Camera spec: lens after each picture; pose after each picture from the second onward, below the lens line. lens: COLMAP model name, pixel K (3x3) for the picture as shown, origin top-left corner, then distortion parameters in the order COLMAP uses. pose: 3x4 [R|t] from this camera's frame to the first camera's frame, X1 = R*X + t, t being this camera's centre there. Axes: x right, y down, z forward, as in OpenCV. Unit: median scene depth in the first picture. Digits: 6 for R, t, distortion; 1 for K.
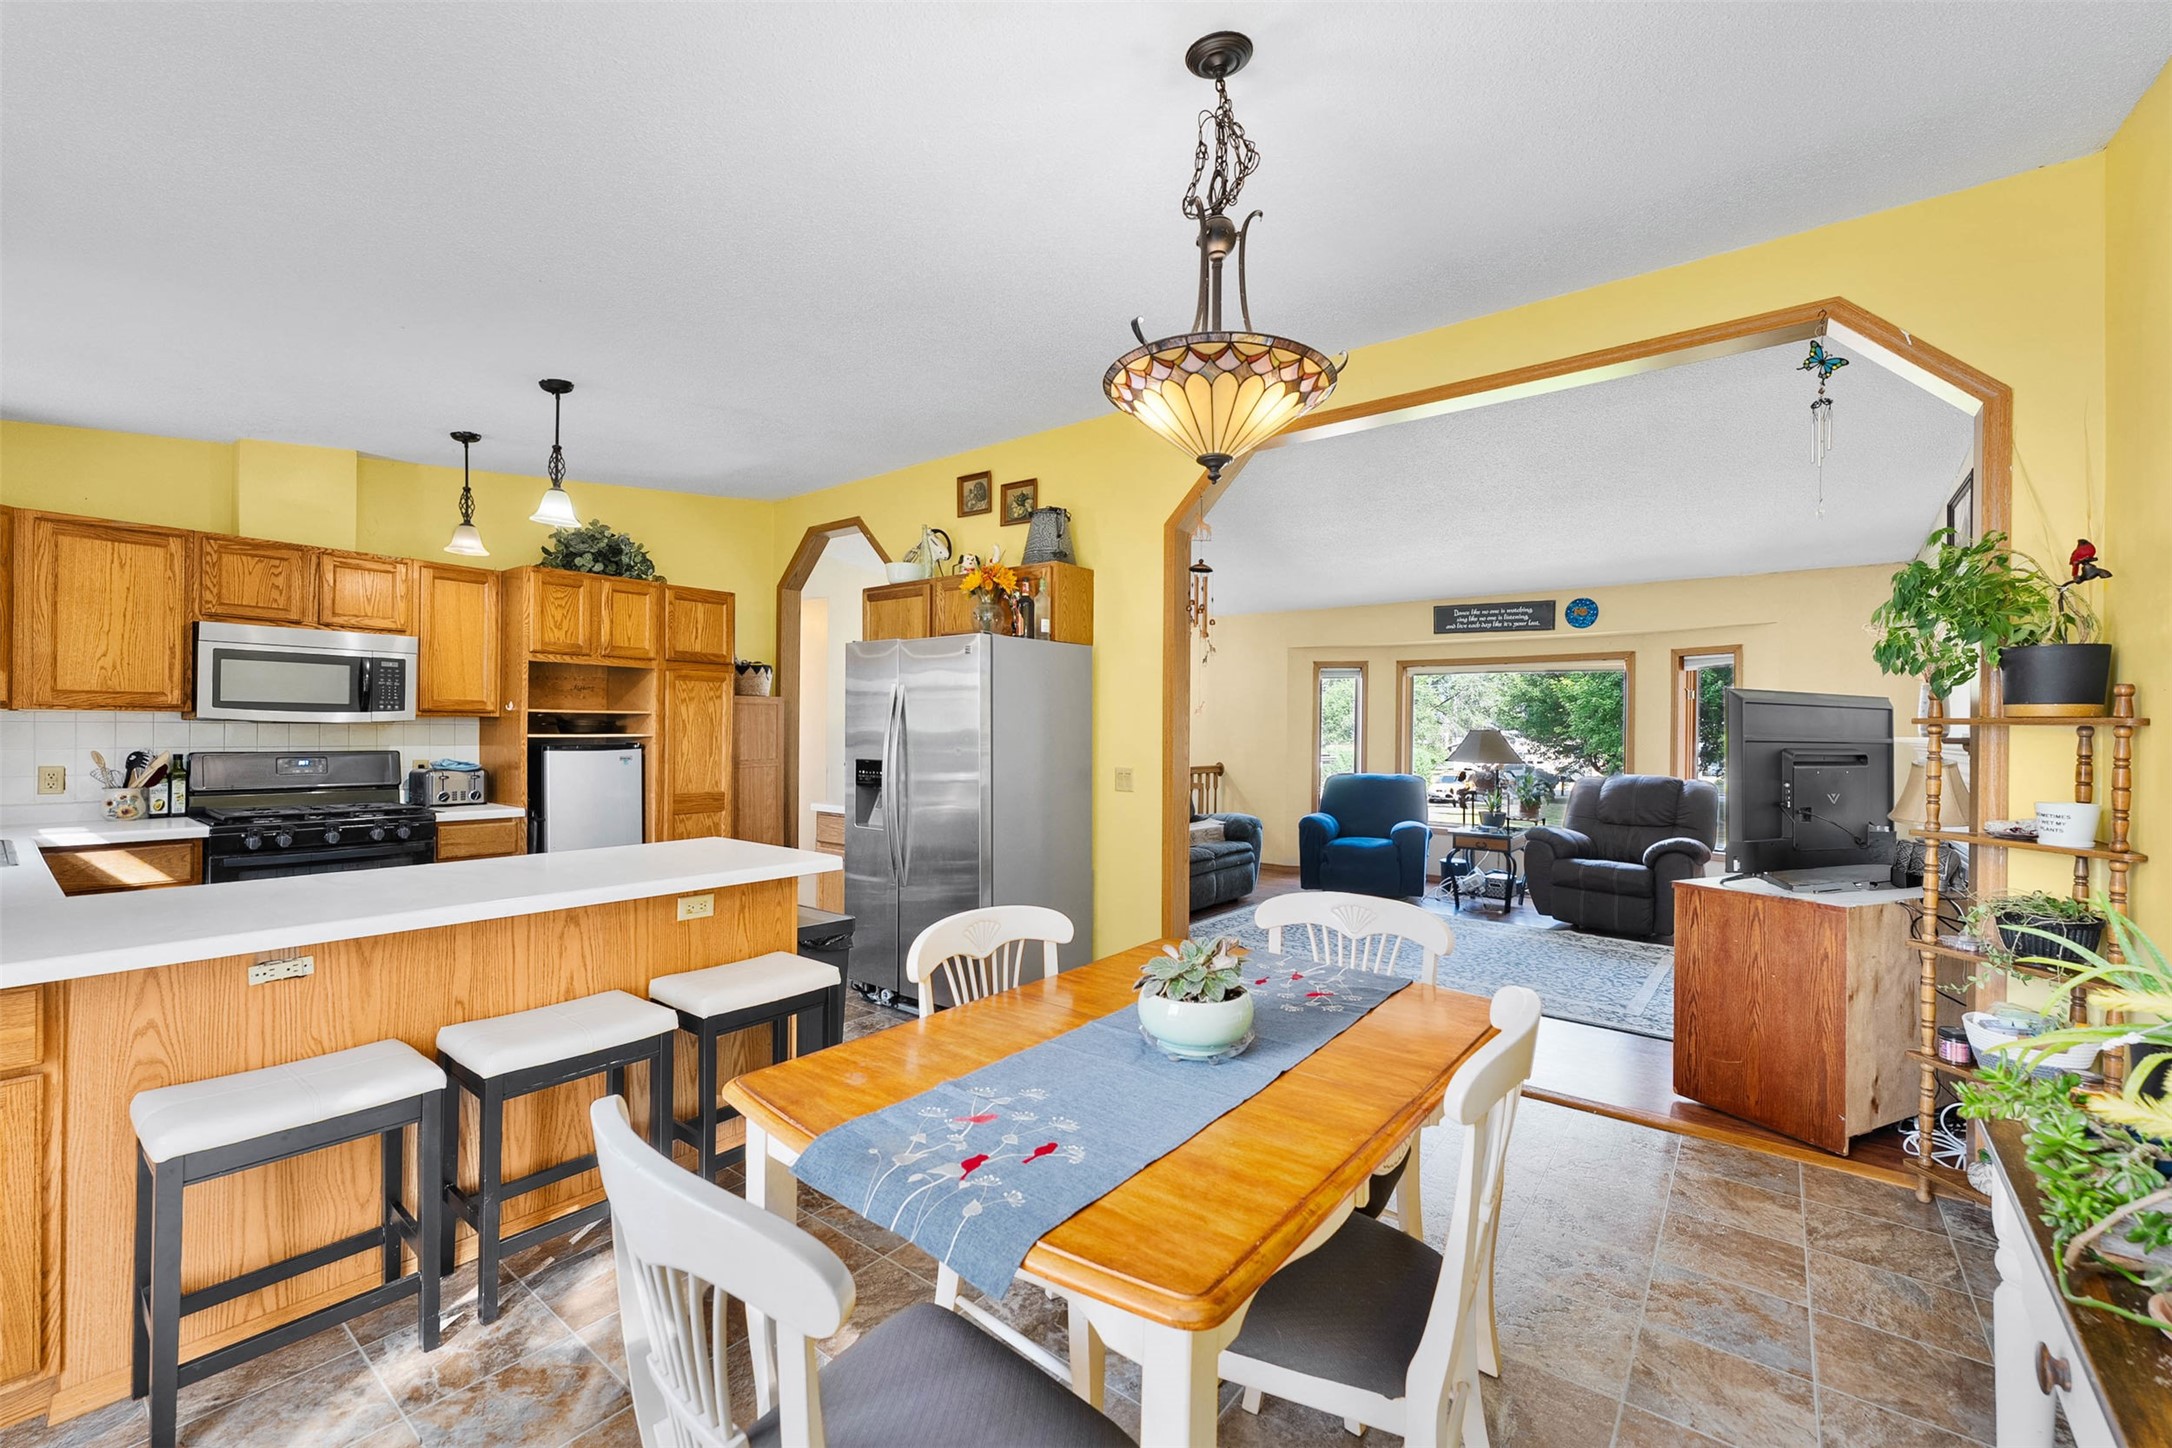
lens RADIAL K [[896.7, 0, 1086.0], [0, 896.7, 724.0], [0, 0, 1]] dist [-0.002811, -0.000388]
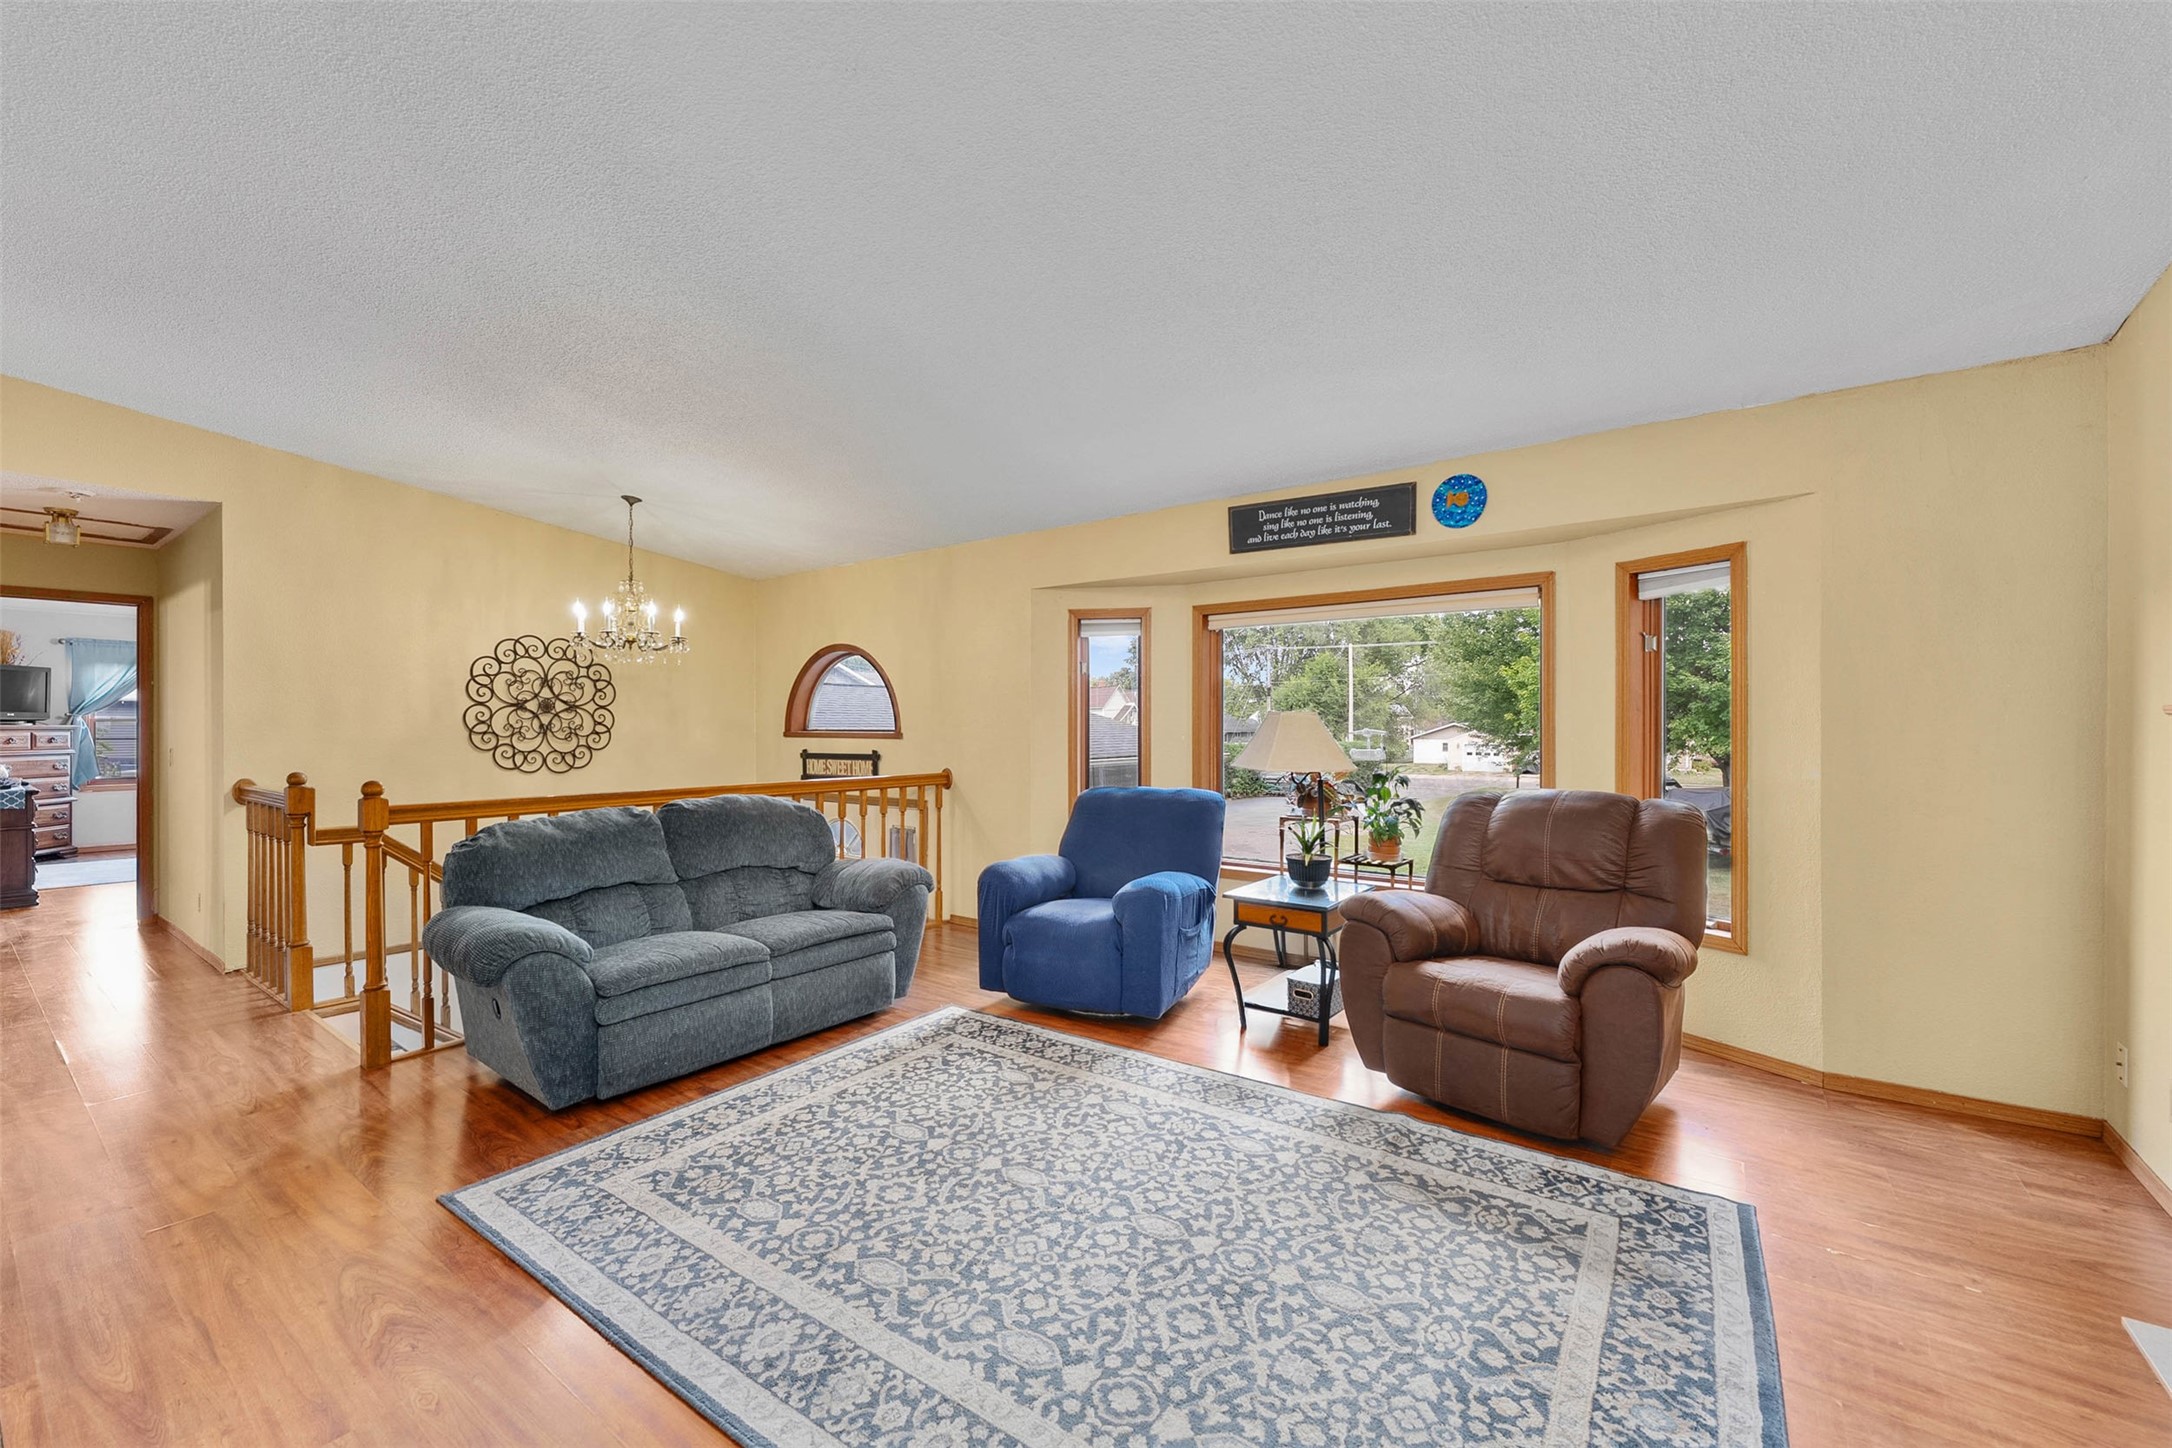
lens RADIAL K [[890.9, 0, 1086.0], [0, 890.9, 724.0], [0, 0, 1]] dist [-0.000437, -0.000359]
pose [[0.999402, -0.012081, 0.032384, 0.198230], [0.011925, 0.999916, 0.005023, 0.007097], [-0.032442, -0.004634, 0.999463, 0.296840]]
